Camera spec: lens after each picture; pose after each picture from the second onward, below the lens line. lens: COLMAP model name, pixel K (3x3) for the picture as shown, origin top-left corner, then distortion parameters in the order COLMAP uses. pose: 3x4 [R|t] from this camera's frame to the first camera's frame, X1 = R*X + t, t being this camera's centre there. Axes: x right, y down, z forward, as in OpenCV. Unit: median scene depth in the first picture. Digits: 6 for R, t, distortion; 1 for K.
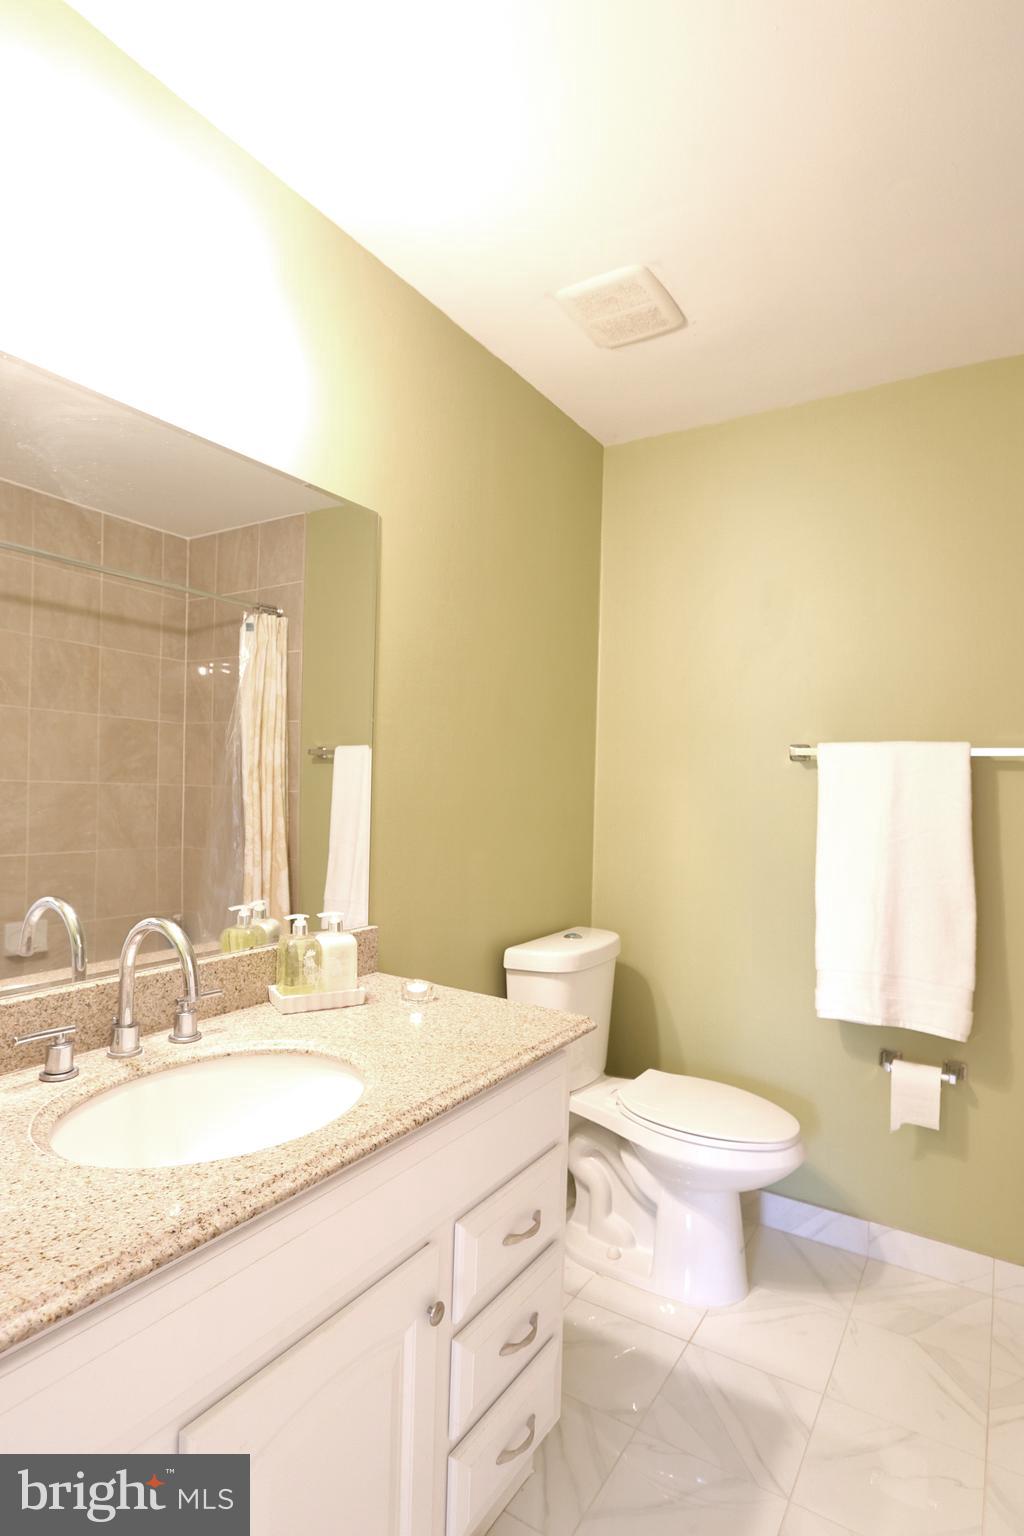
lens RADIAL K [[799.5, 0, 511.4], [0, 799.5, 771.7], [0, 0, 1]] dist [-0.010208, -0.003989]
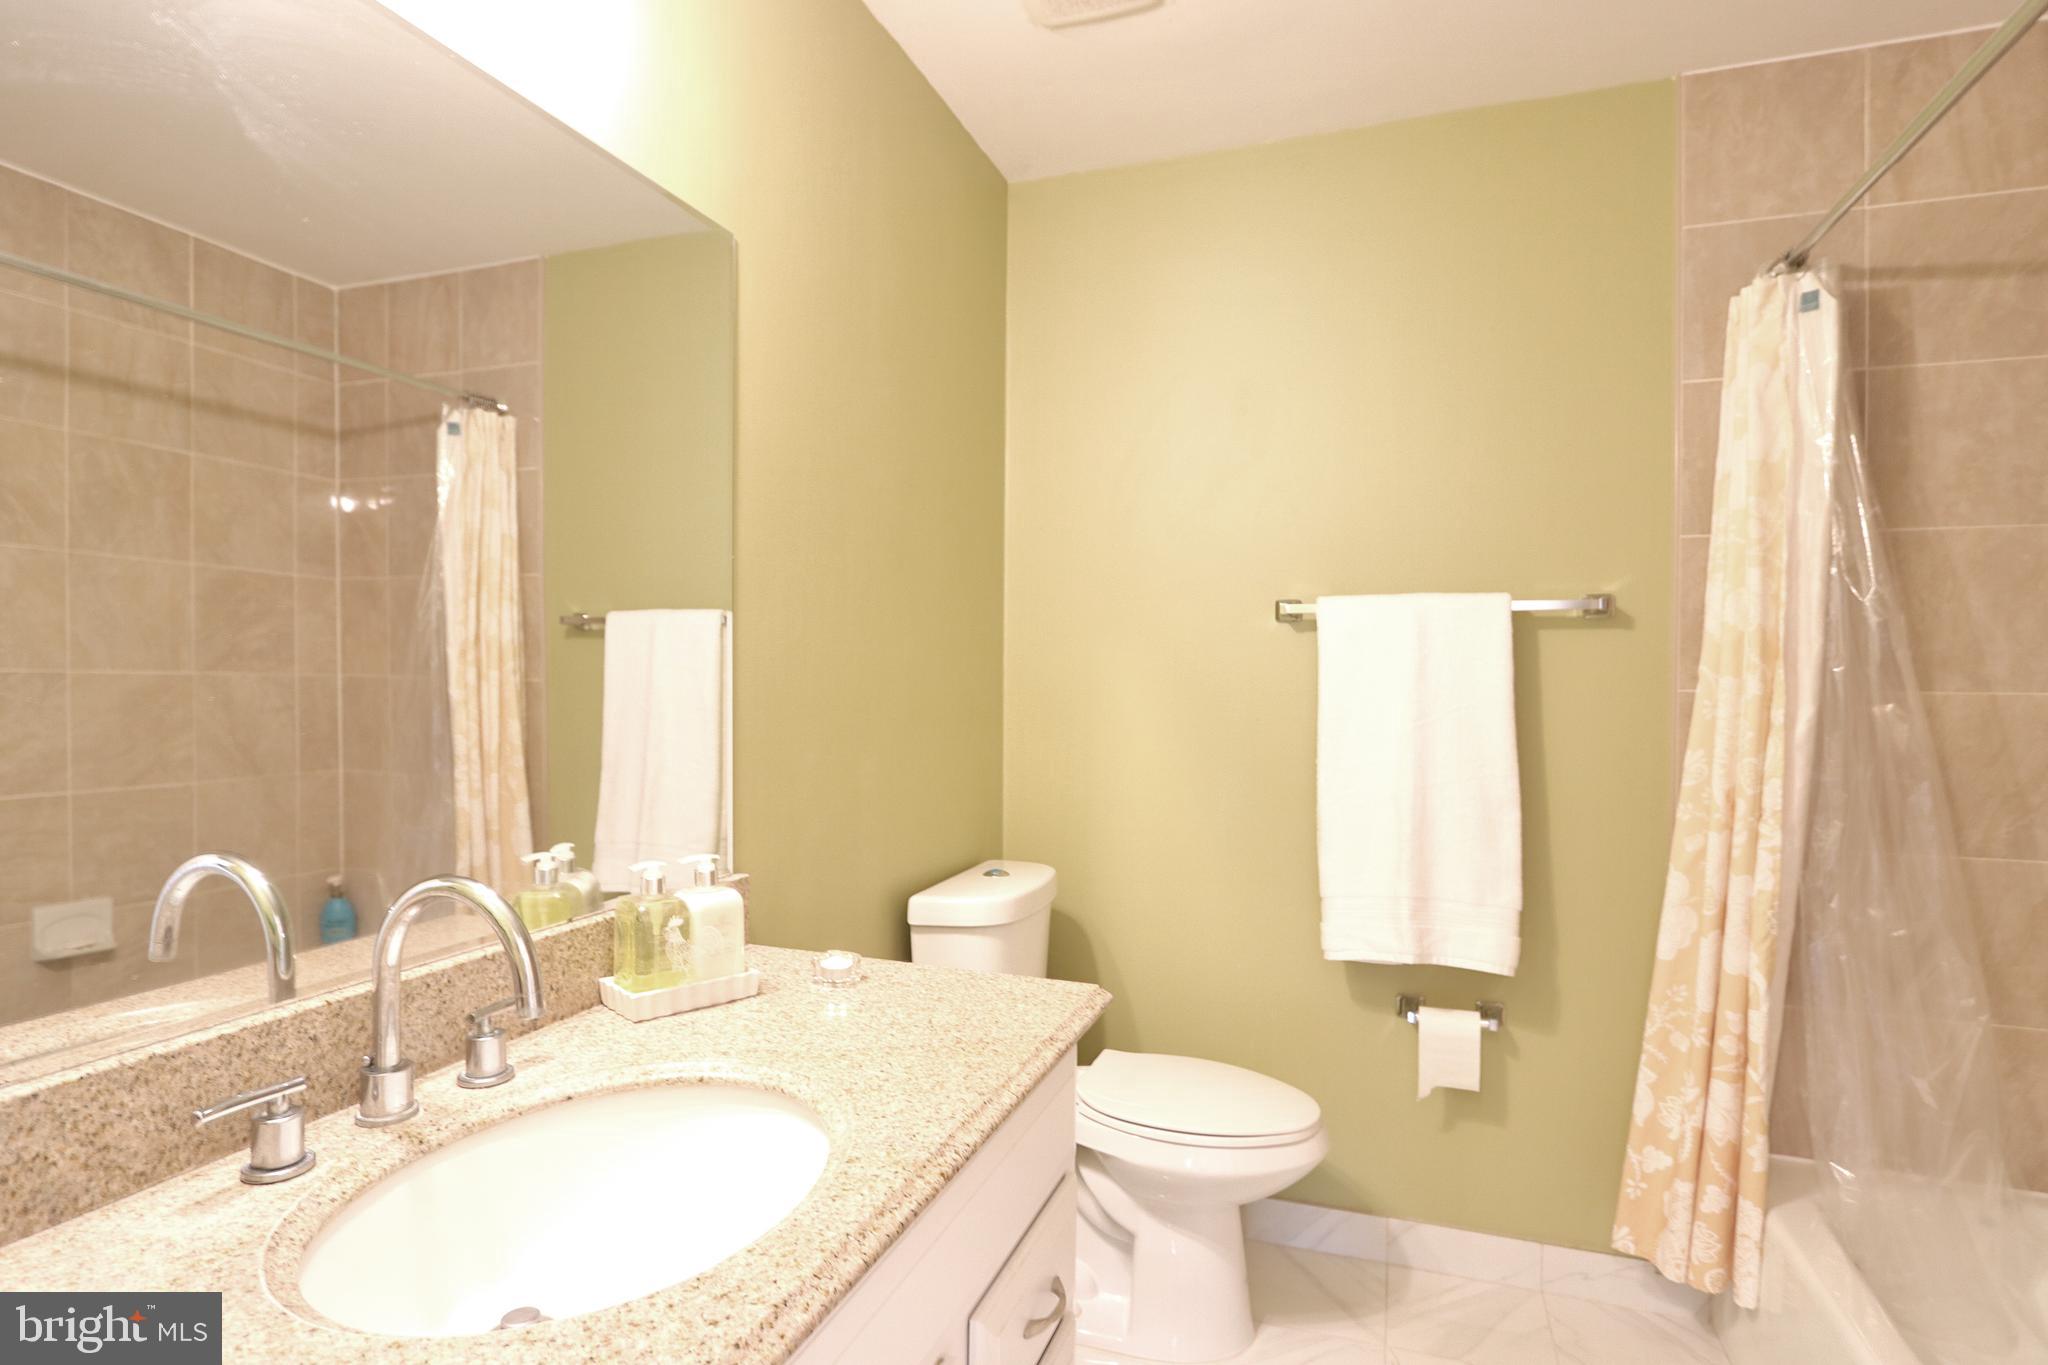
lens RADIAL K [[1065.9, 0, 1030.4], [0, 1065.9, 680.1], [0, 0, 1]] dist [-0.010208, -0.003989]
pose [[0.974517, -0.020320, 0.223390, -0.112524], [0.015490, 0.999607, 0.023353, 0.015847], [-0.223777, -0.019298, 0.974449, 0.088346]]
